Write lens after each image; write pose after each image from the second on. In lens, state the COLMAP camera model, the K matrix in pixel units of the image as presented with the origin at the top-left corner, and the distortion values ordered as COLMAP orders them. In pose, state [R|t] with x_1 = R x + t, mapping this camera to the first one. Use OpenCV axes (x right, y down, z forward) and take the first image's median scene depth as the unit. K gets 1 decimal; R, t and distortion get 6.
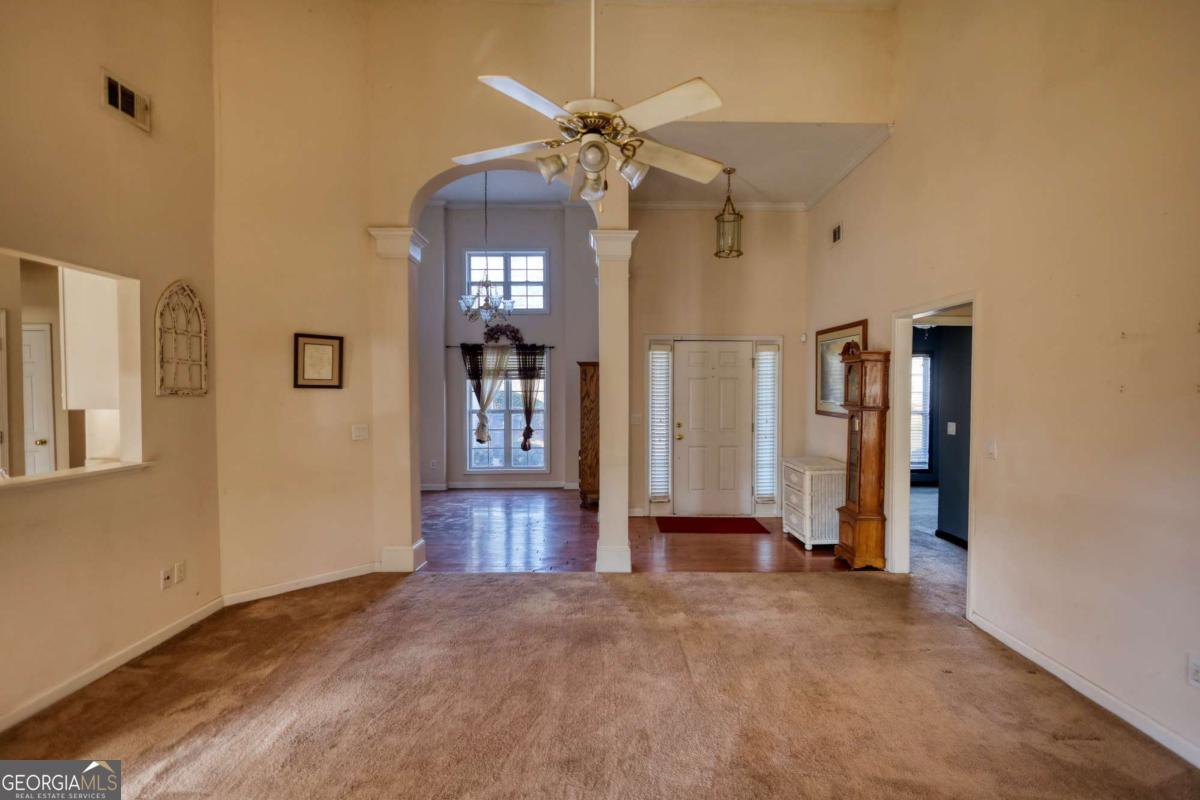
lens RADIAL K [[572.7, 0, 603.5], [0, 572.7, 400.0], [0, 0, 1]] dist [-0.003841, 0.000821]
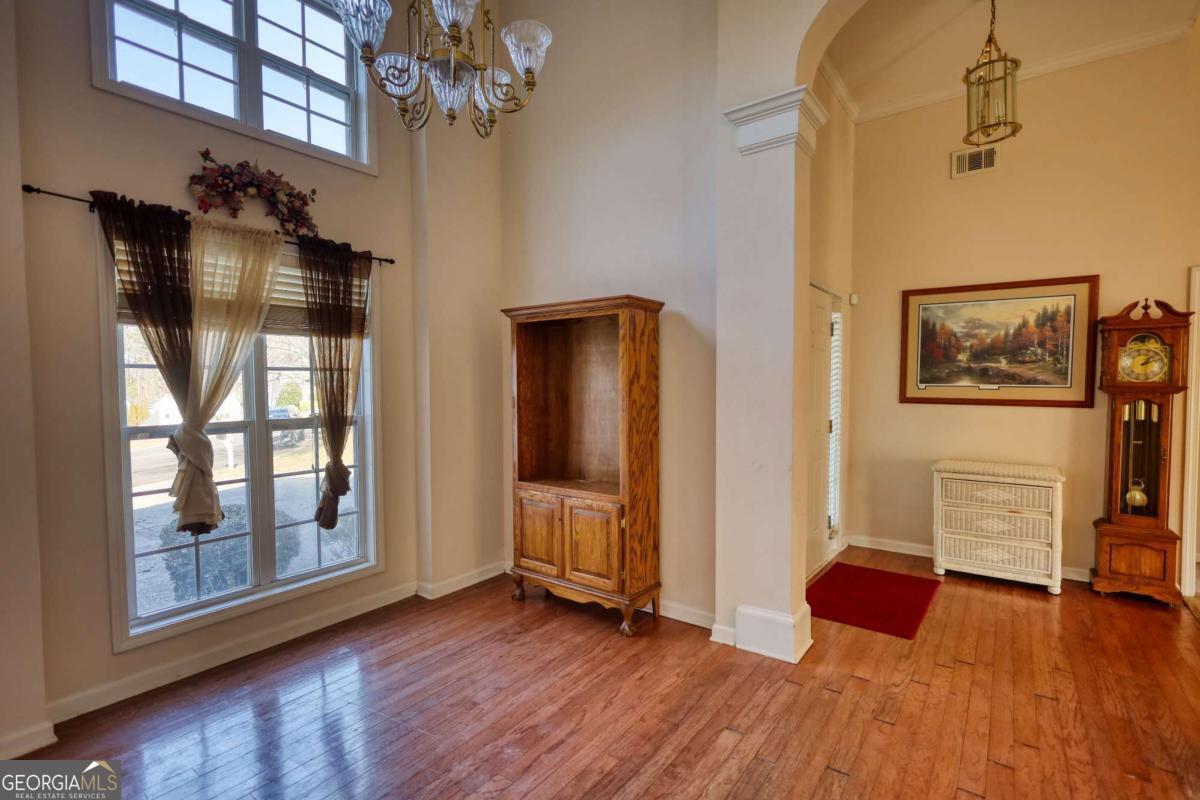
lens RADIAL K [[561.7, 0, 598.6], [0, 561.7, 403.2], [0, 0, 1]] dist [0.001306, 0.000935]
pose [[0.589797, -0.029505, 0.807012, -0.423191], [0.015183, 0.999561, 0.025448, 0.000919], [-0.807409, -0.002756, 0.589986, 0.835220]]
